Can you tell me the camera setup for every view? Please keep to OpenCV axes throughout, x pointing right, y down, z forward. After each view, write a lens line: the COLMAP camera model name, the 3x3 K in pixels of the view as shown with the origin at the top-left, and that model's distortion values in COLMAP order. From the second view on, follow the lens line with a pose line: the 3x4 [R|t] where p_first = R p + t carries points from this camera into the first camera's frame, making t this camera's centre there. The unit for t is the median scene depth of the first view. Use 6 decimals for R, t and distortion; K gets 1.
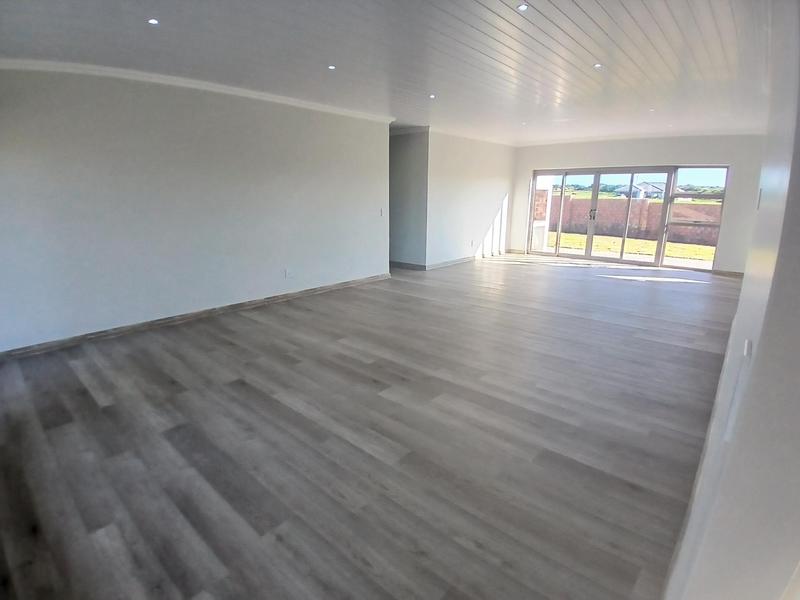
lens RADIAL K [[401.4, 0, 403.9], [0, 401.4, 302.1], [0, 0, 1]] dist [0.004040, -0.050352]
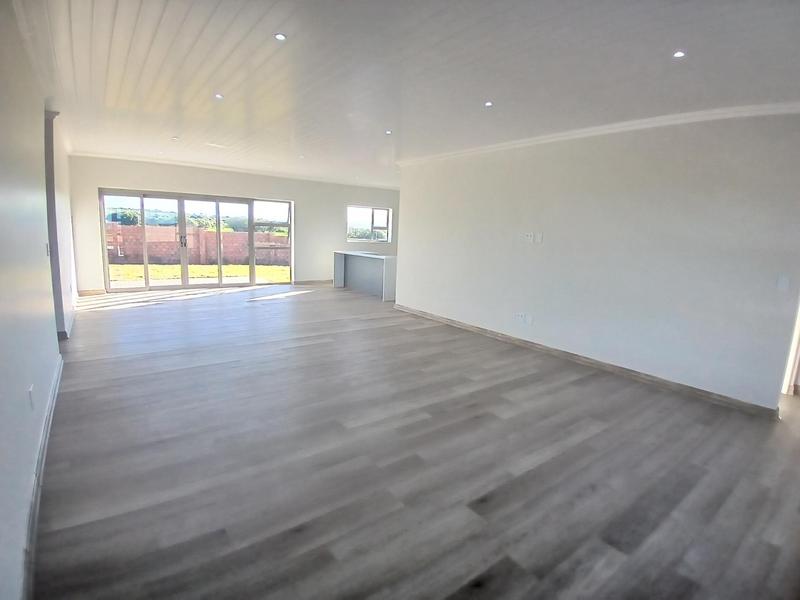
lens RADIAL K [[401.4, 0, 403.9], [0, 401.4, 302.1], [0, 0, 1]] dist [0.004040, -0.050352]
pose [[0.200097, -0.163472, 0.966042, -0.425486], [0.210073, 0.970211, 0.120665, -0.100451], [-0.956990, 0.178794, 0.228478, 0.369471]]
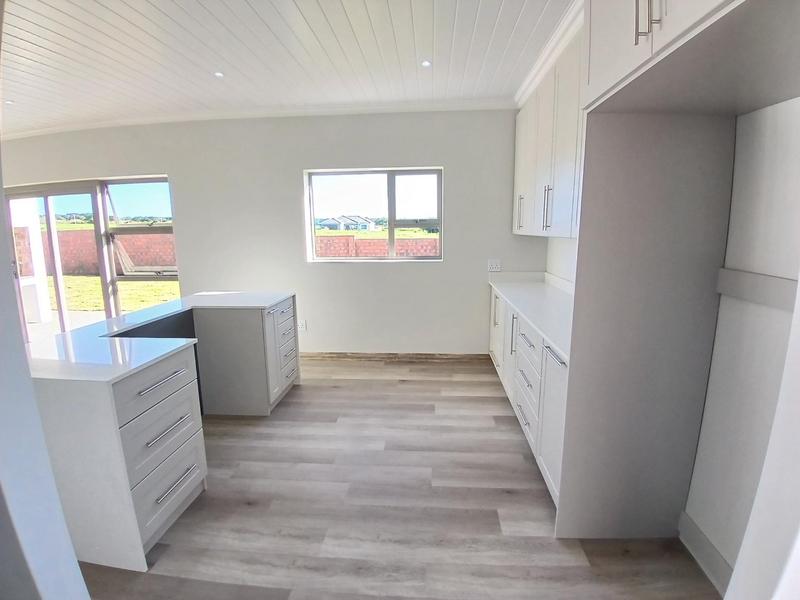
lens RADIAL K [[401.4, 0, 403.9], [0, 401.4, 302.1], [0, 0, 1]] dist [0.004040, -0.050352]
pose [[0.795944, -0.118213, 0.593716, 0.696529], [0.164843, 0.986011, -0.024670, -0.086173], [-0.582494, 0.117506, 0.804296, 0.311656]]
